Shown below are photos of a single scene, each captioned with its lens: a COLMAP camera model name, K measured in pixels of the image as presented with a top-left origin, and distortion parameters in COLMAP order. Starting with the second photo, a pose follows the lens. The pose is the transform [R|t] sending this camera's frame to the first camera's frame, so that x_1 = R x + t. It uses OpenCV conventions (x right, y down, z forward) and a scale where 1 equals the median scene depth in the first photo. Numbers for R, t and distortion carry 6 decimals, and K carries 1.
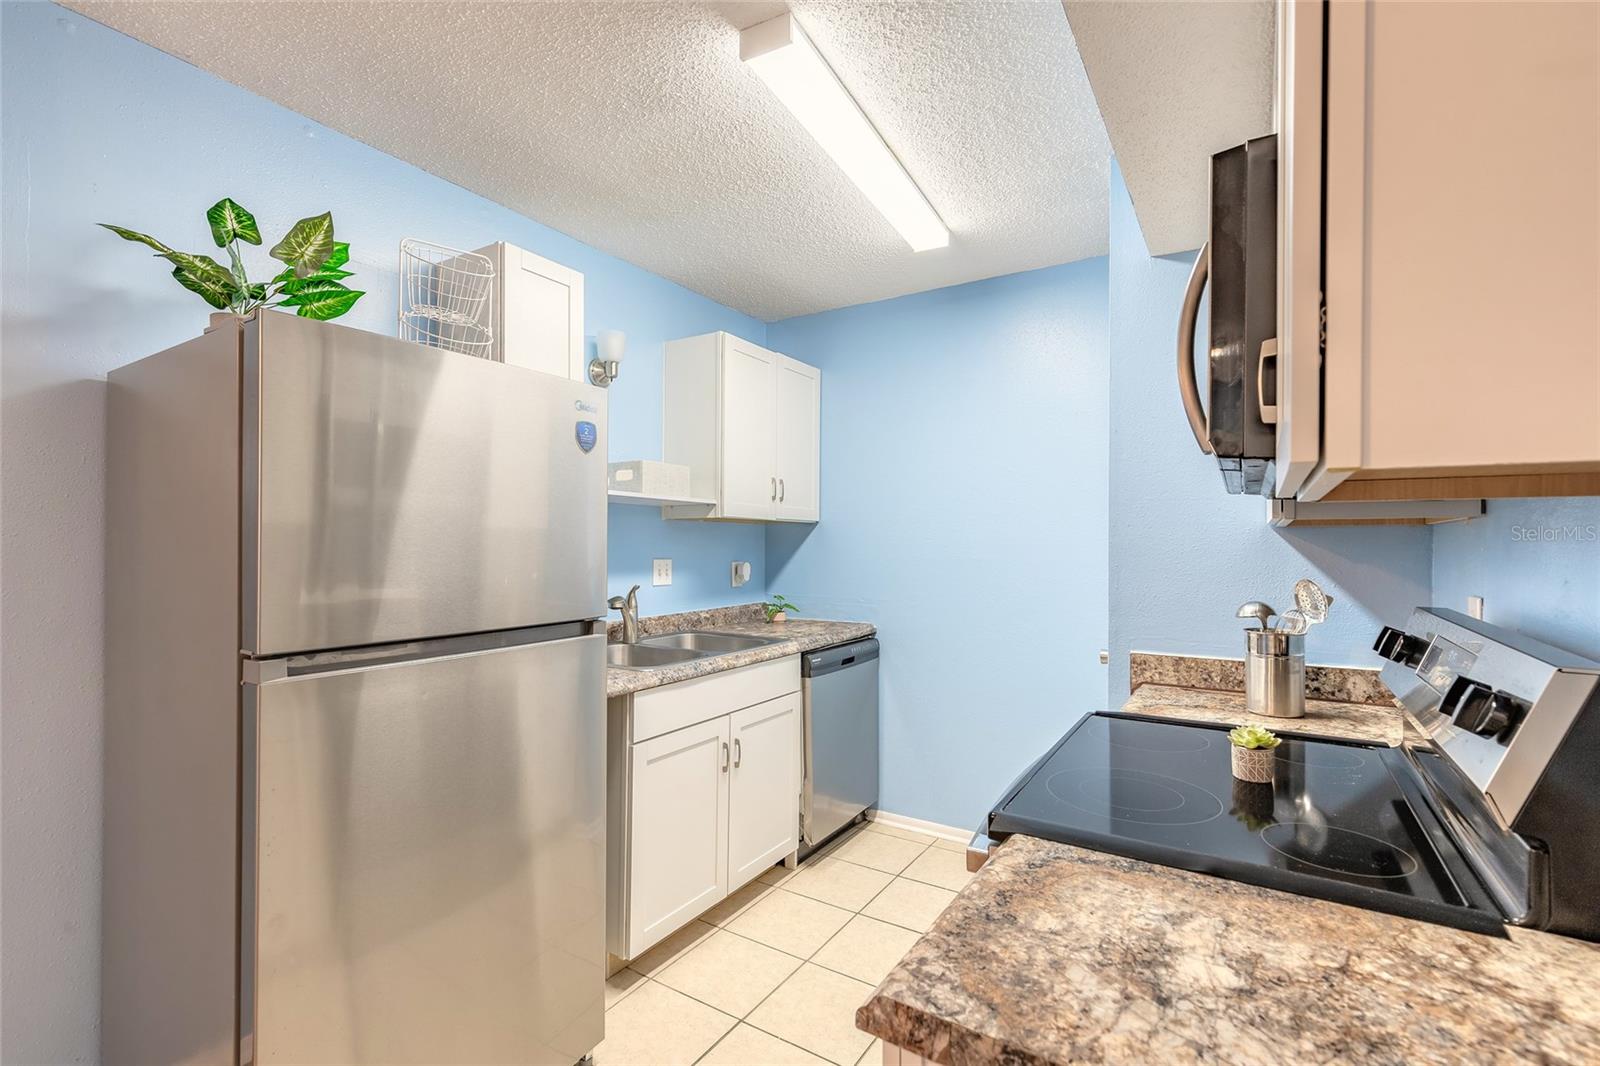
lens RADIAL K [[716.1, 0, 796.3], [0, 716.1, 542.2], [0, 0, 1]] dist [-0.001101, -0.000253]
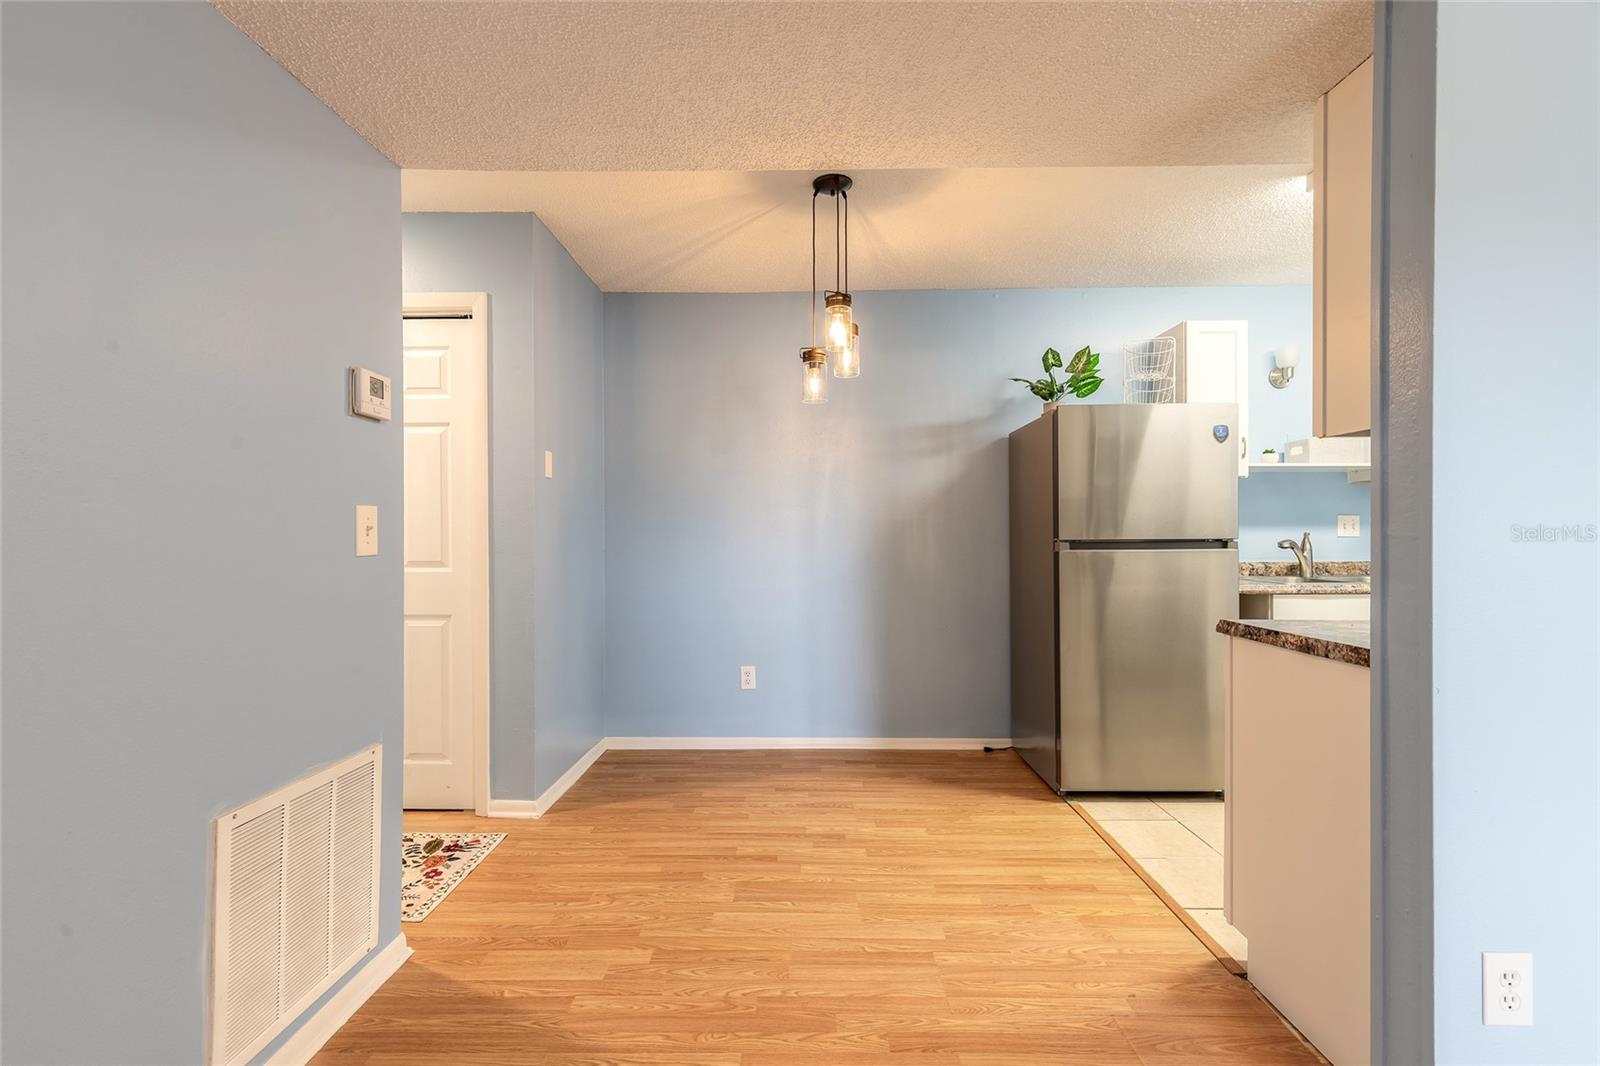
lens RADIAL K [[723.1, 0, 803.8], [0, 723.1, 534.4], [0, 0, 1]] dist [0.010846, 0.000005]
pose [[0.532665, -0.005018, -0.846311, 0.648481], [0.006207, 0.999979, -0.002023, 0.093364], [0.846303, -0.004176, 0.532685, -0.785002]]
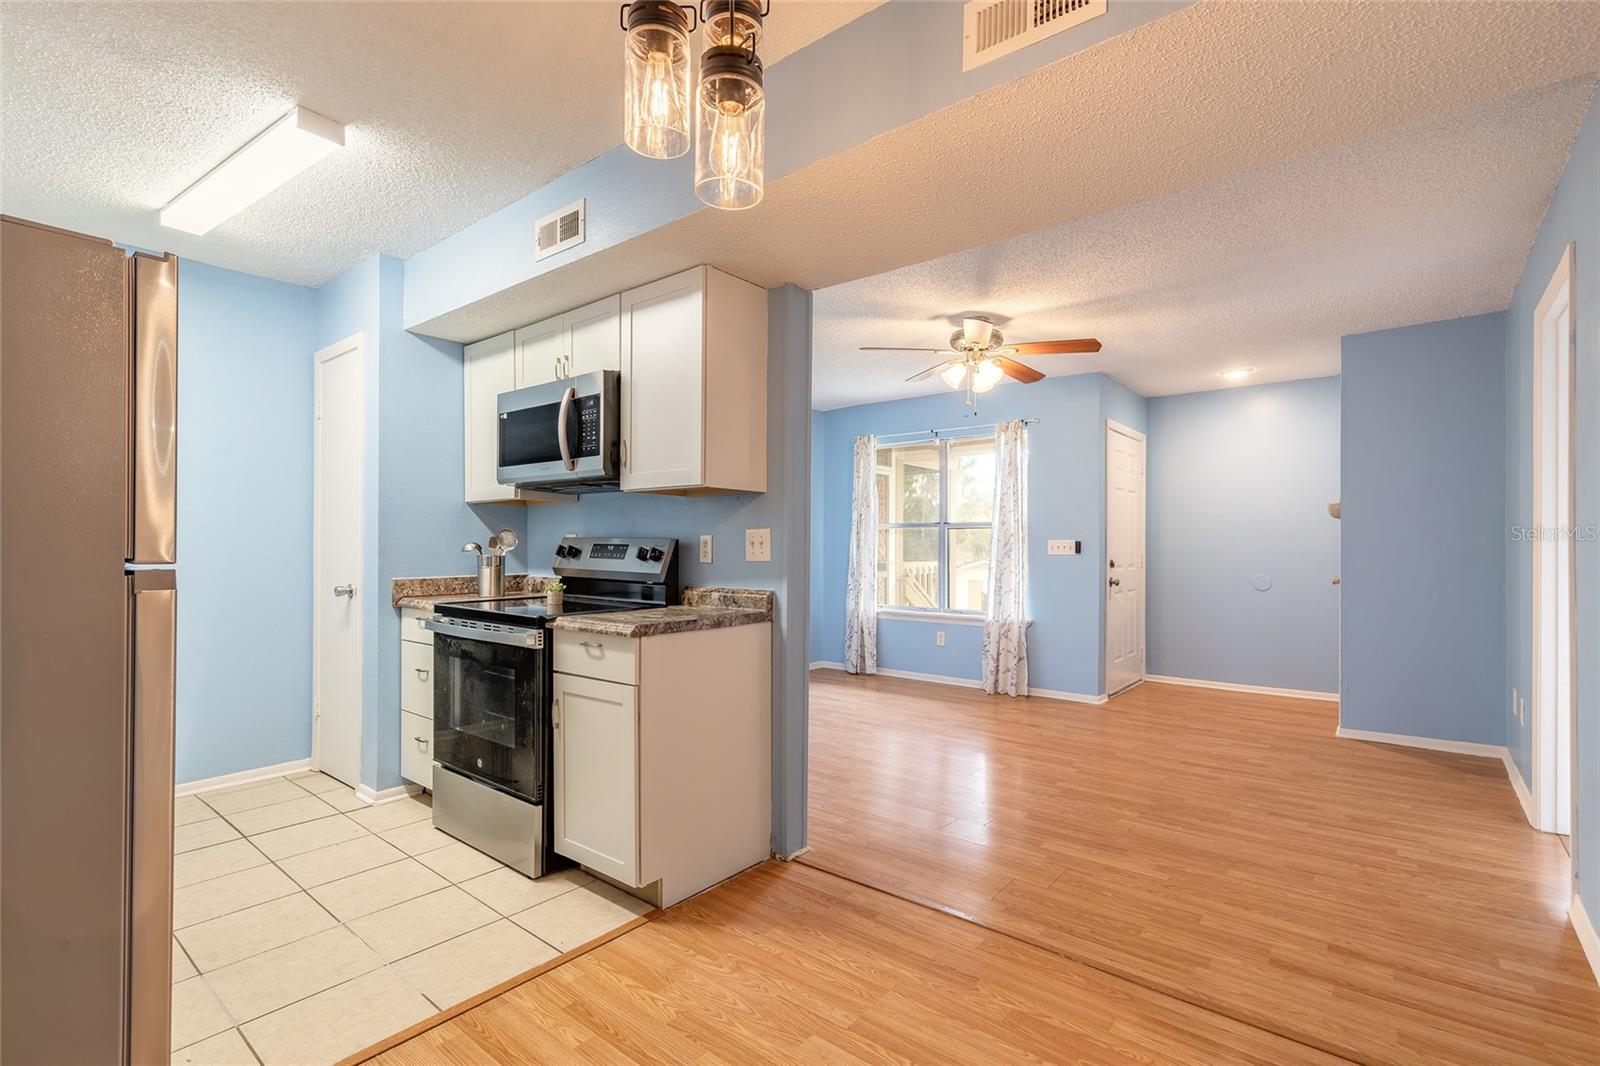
lens RADIAL K [[732.3, 0, 797.8], [0, 732.3, 540.6], [0, 0, 1]] dist [0.011746, -0.000706]
pose [[0.123691, 0.003154, 0.992316, -1.190859], [-0.007833, 0.999967, -0.002202, 0.079089], [-0.992290, -0.007501, 0.123712, -0.077814]]
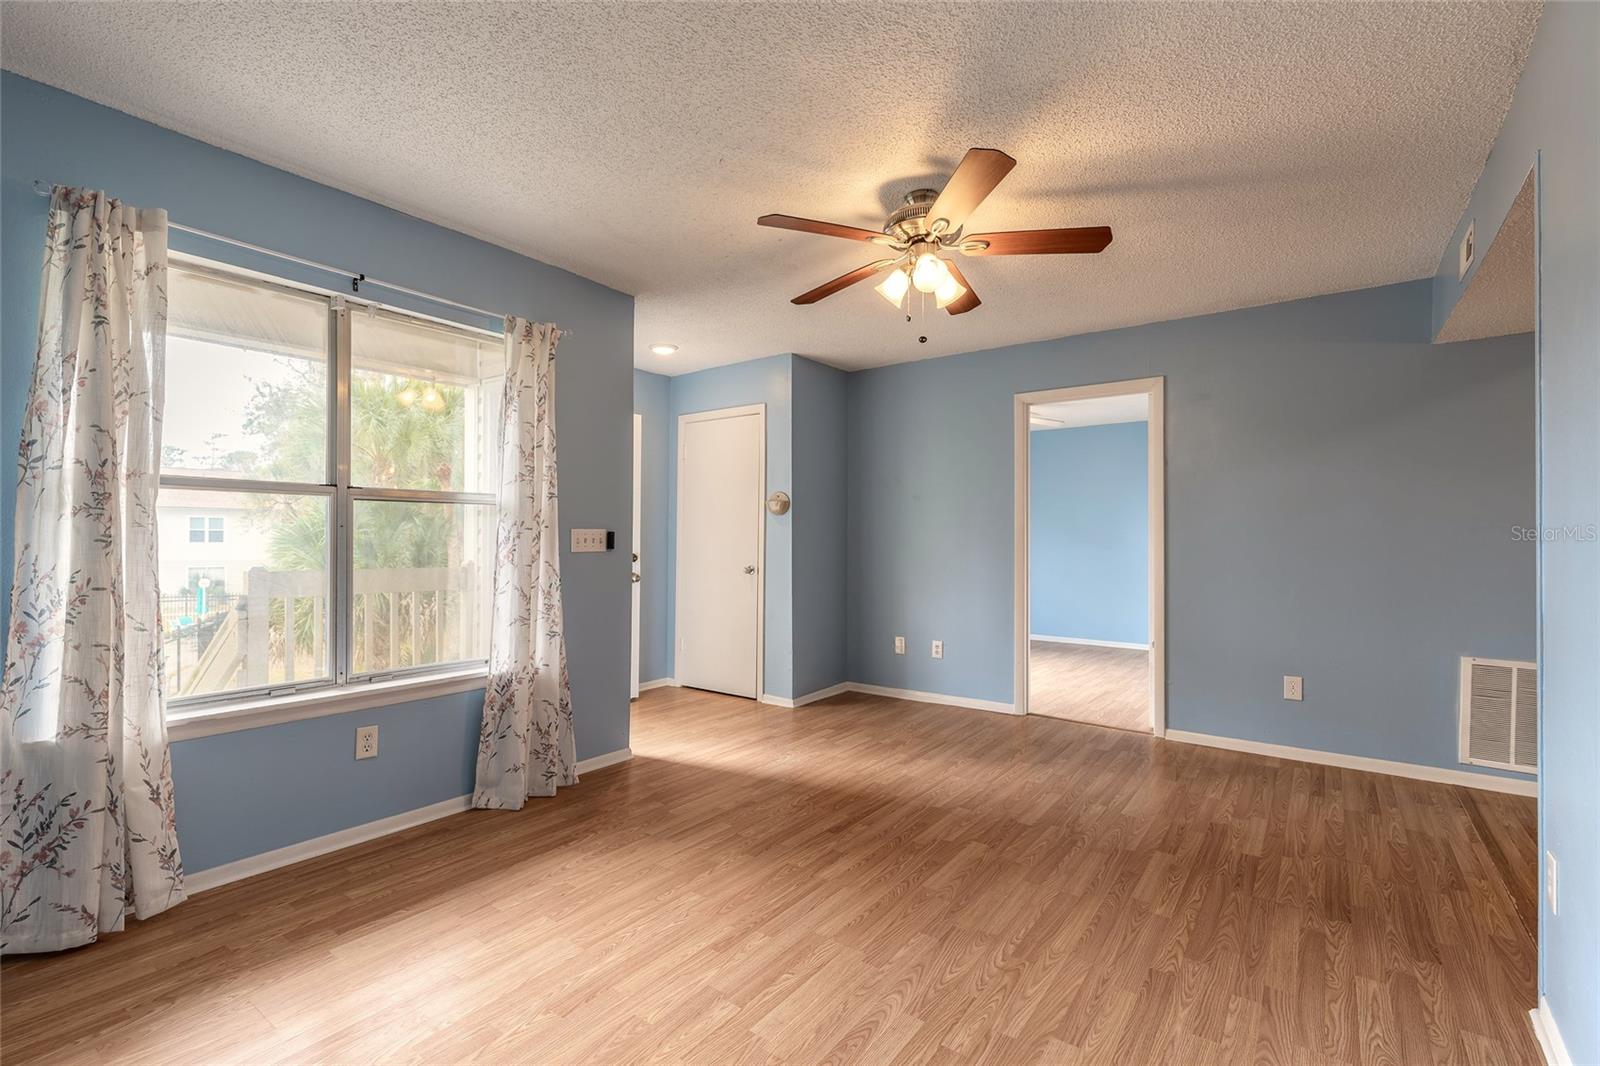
lens RADIAL K [[732.3, 0, 797.8], [0, 732.3, 540.6], [0, 0, 1]] dist [0.011746, -0.000706]
pose [[-0.997355, -0.008435, 0.072187, 1.321556], [-0.008684, 0.999957, -0.003127, 0.093918], [-0.072157, -0.003745, -0.997386, 1.196159]]
